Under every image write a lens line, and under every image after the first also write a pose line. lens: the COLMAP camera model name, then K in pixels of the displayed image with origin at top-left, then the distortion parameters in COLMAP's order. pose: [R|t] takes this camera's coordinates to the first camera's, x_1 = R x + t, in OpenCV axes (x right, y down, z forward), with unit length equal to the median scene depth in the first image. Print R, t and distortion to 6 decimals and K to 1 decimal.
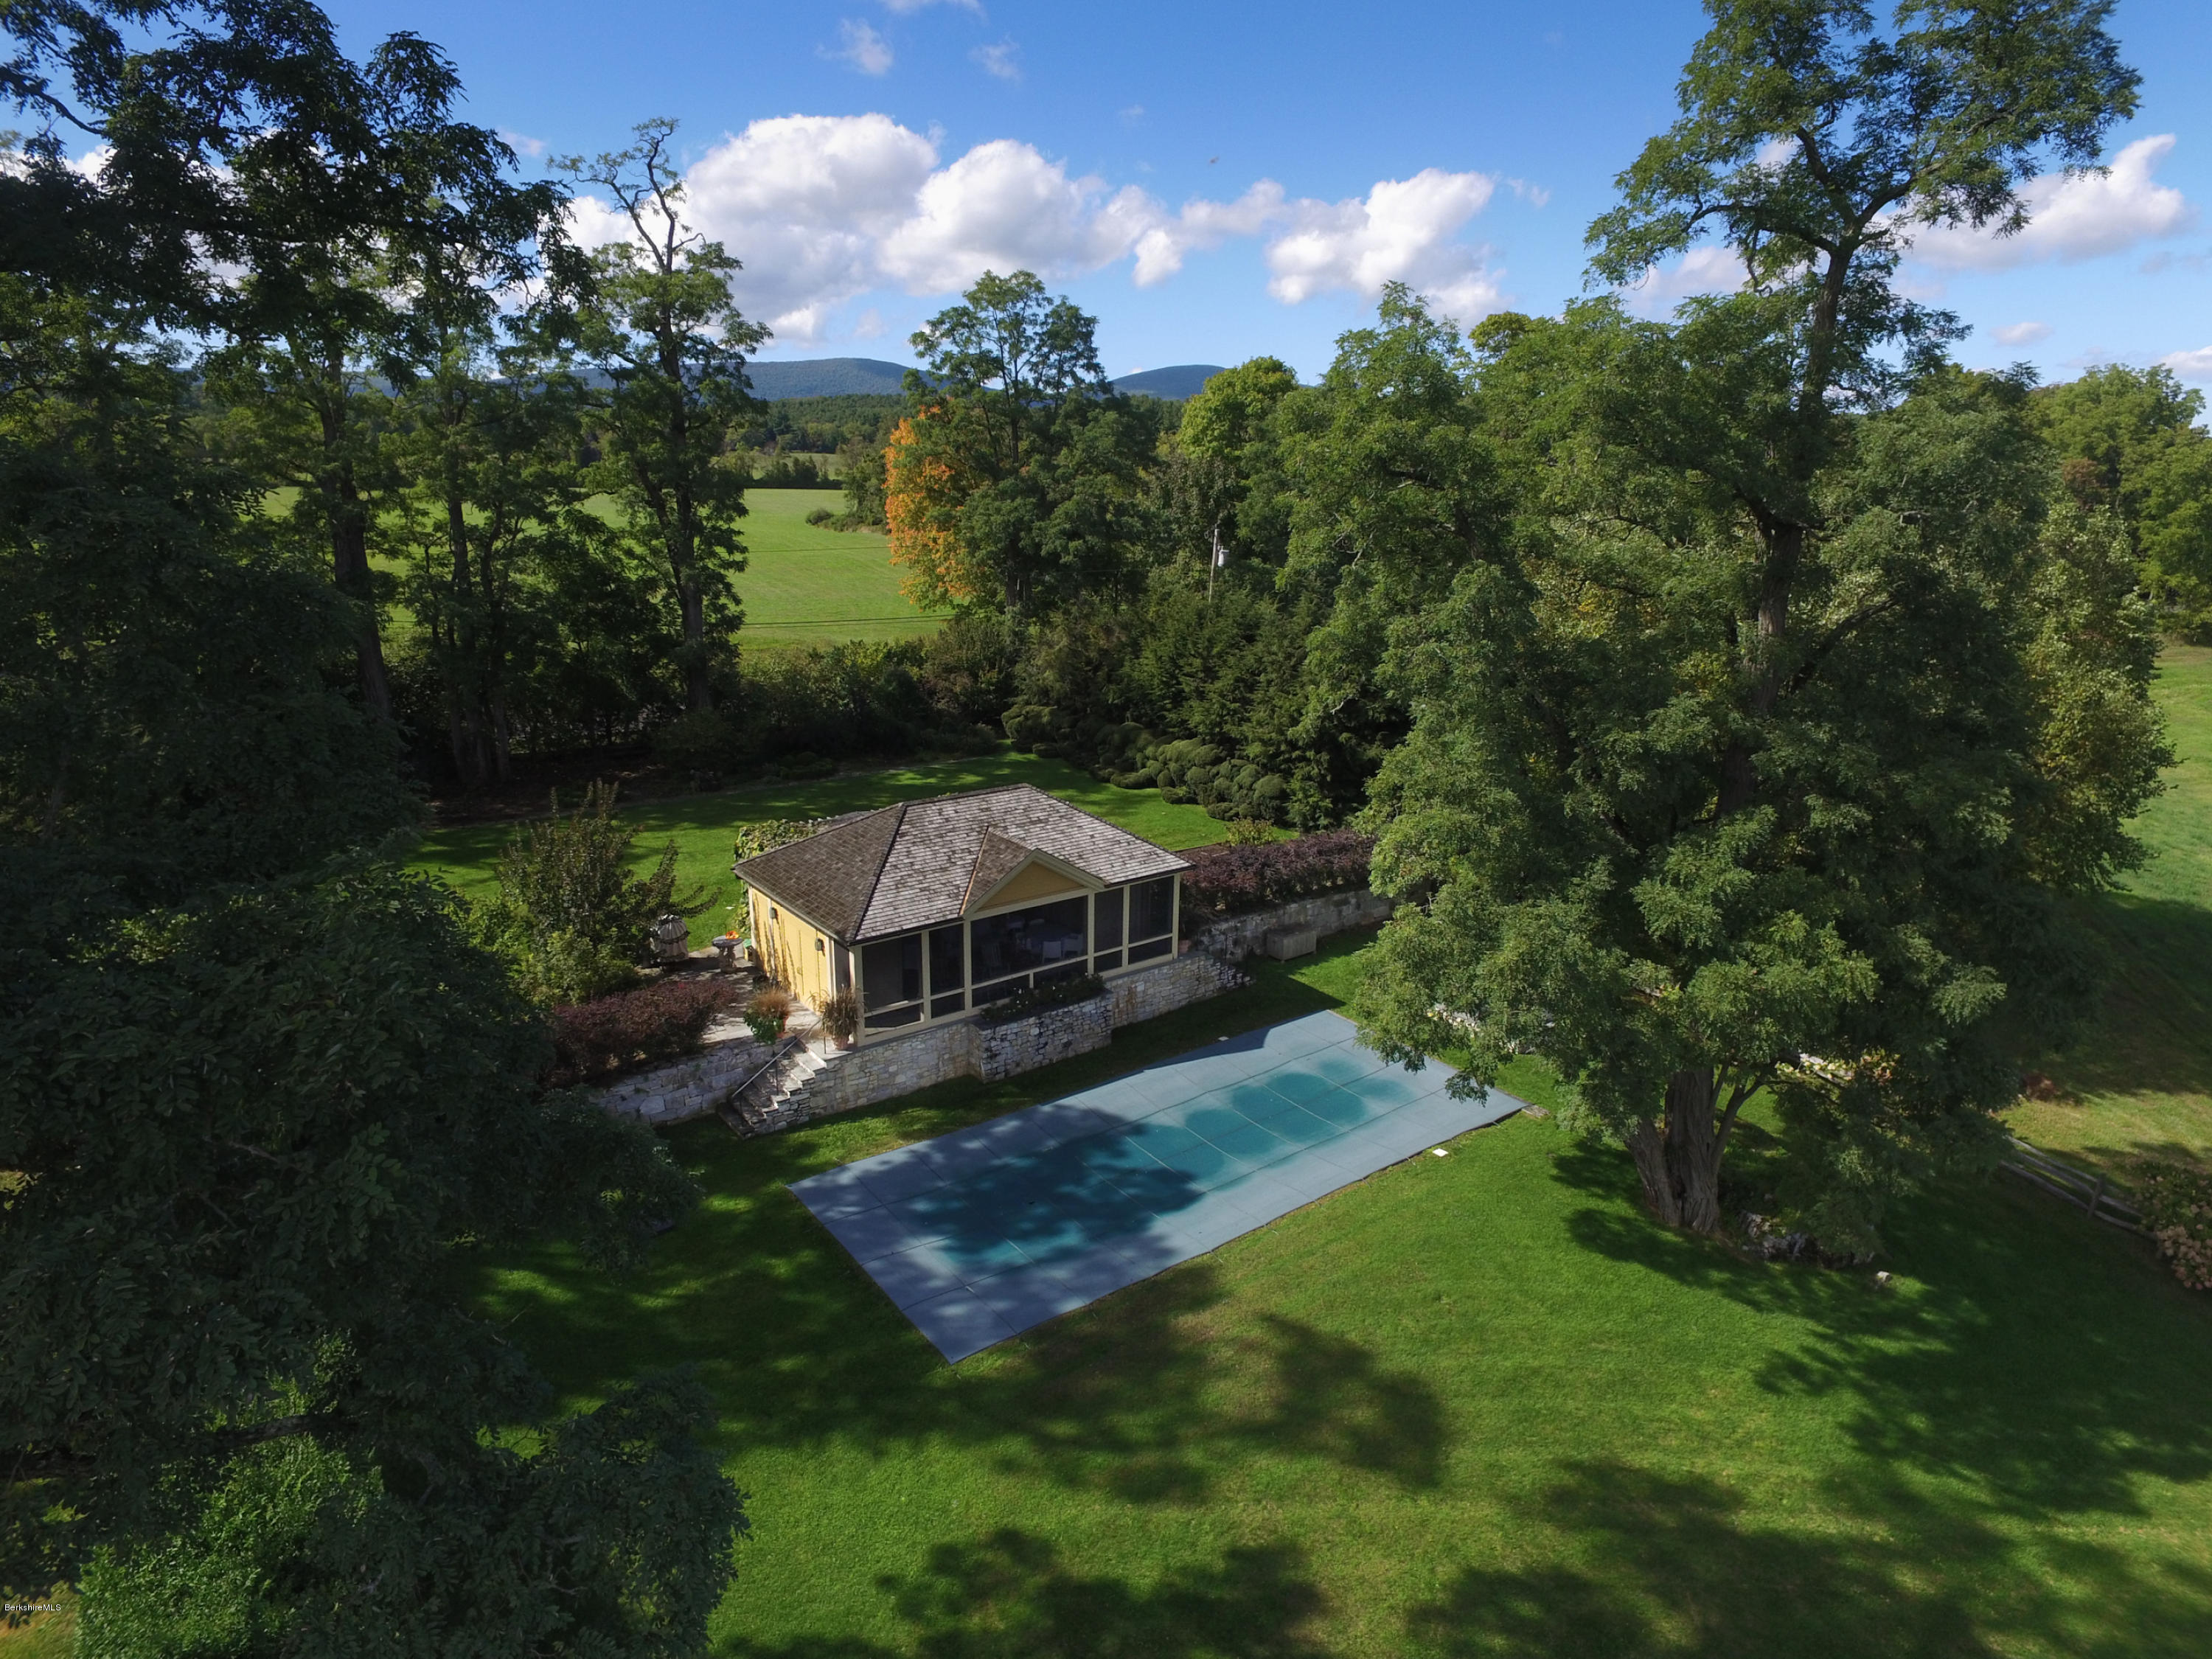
lens RADIAL K [[1291.7, 0, 1106.0], [0, 1291.7, 829.5], [0, 0, 1]] dist [-0.004536, -0.002176]
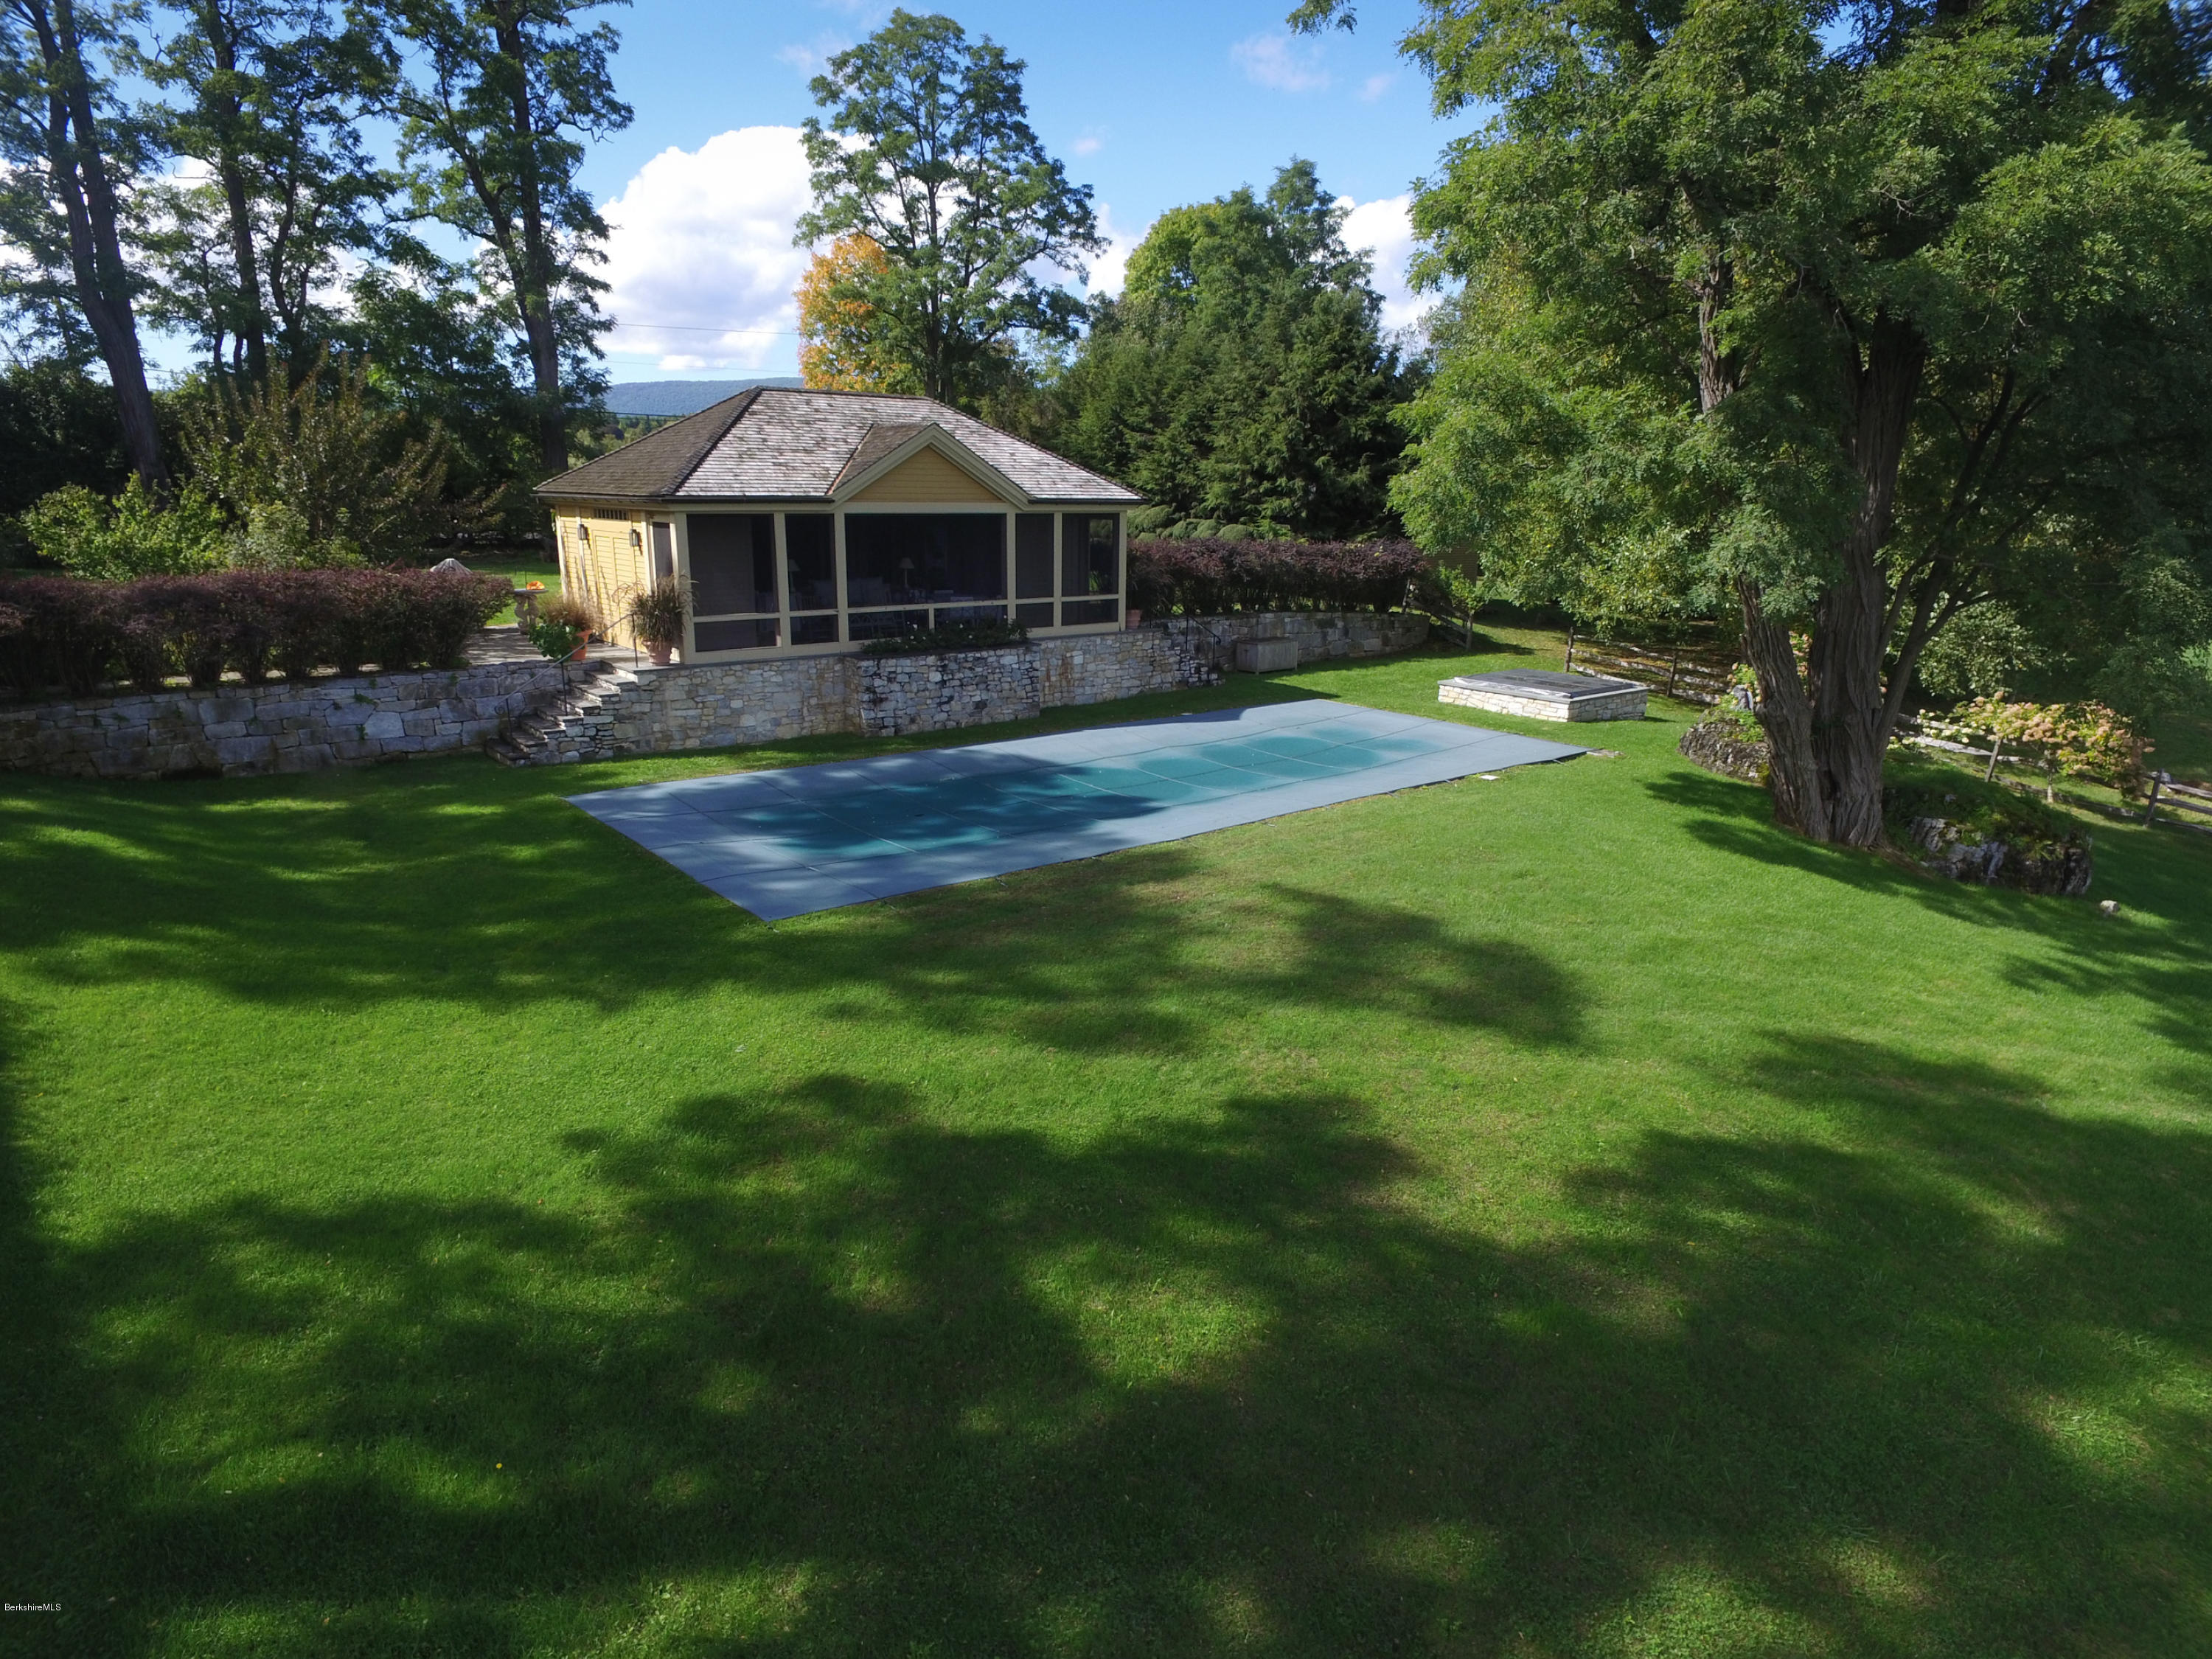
lens RADIAL K [[1292.0, 0, 1106.0], [0, 1292.0, 829.5], [0, 0, 1]] dist [-0.023086, 0.016878]
pose [[0.999066, -0.012131, 0.041485, 0.011965], [0.012719, 0.999822, -0.013953, 0.276743], [-0.041308, 0.014467, 0.999042, 0.275685]]
